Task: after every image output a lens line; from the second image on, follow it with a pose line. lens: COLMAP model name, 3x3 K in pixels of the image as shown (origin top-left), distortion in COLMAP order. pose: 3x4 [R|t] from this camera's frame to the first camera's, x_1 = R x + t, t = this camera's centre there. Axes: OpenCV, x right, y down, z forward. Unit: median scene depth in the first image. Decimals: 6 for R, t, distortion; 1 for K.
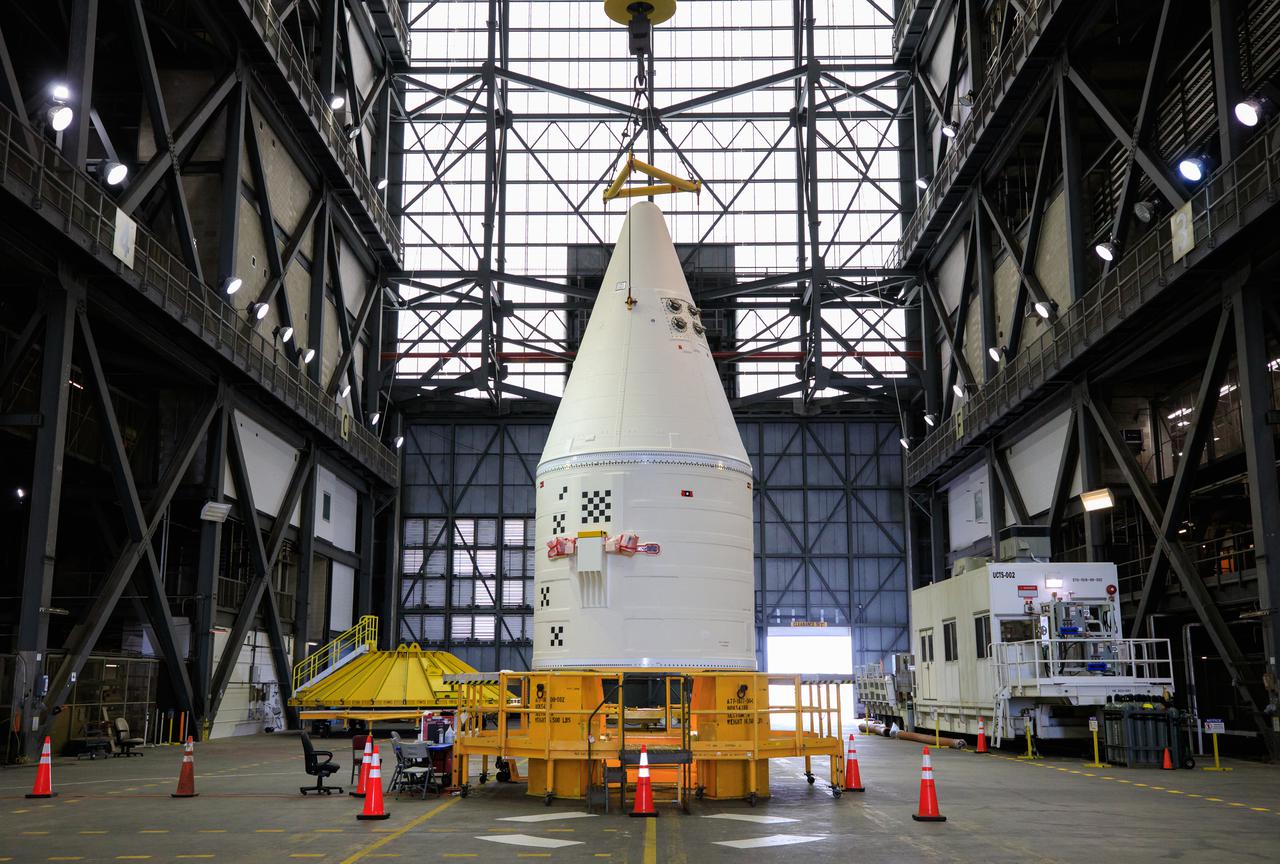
lens RADIAL K [[1298.9, 0, 646.5], [0, 1298.9, 429.4], [0, 0, 1]] dist [0.049469, 0.000000]
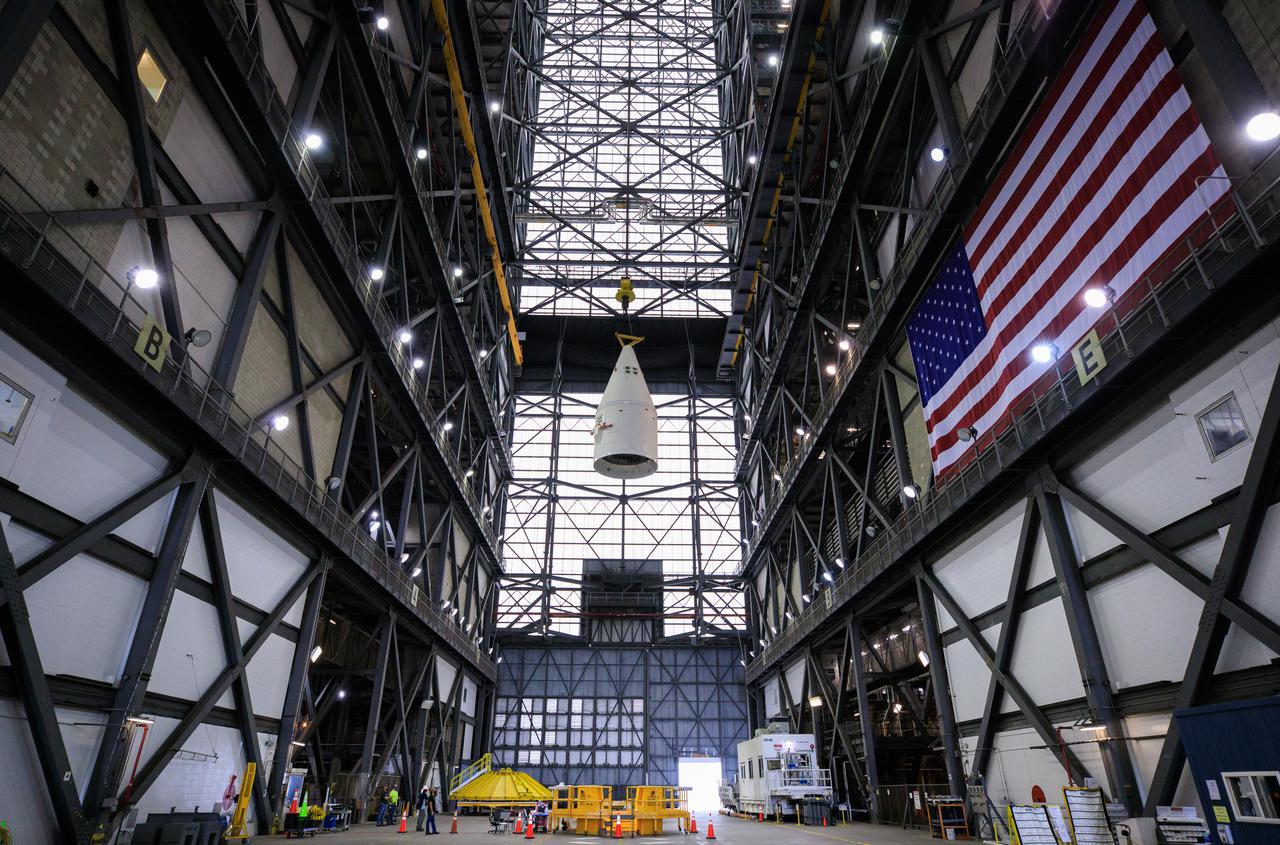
lens RADIAL K [[732.3, 0, 641.2], [0, 732.3, 433.0], [0, 0, 1]] dist [0.007708, 0.001150]
pose [[0.999515, 0.015953, 0.026743, -0.002052], [-0.008599, 0.966808, -0.255360, -0.040475], [-0.029929, 0.255006, 0.966476, -0.204136]]
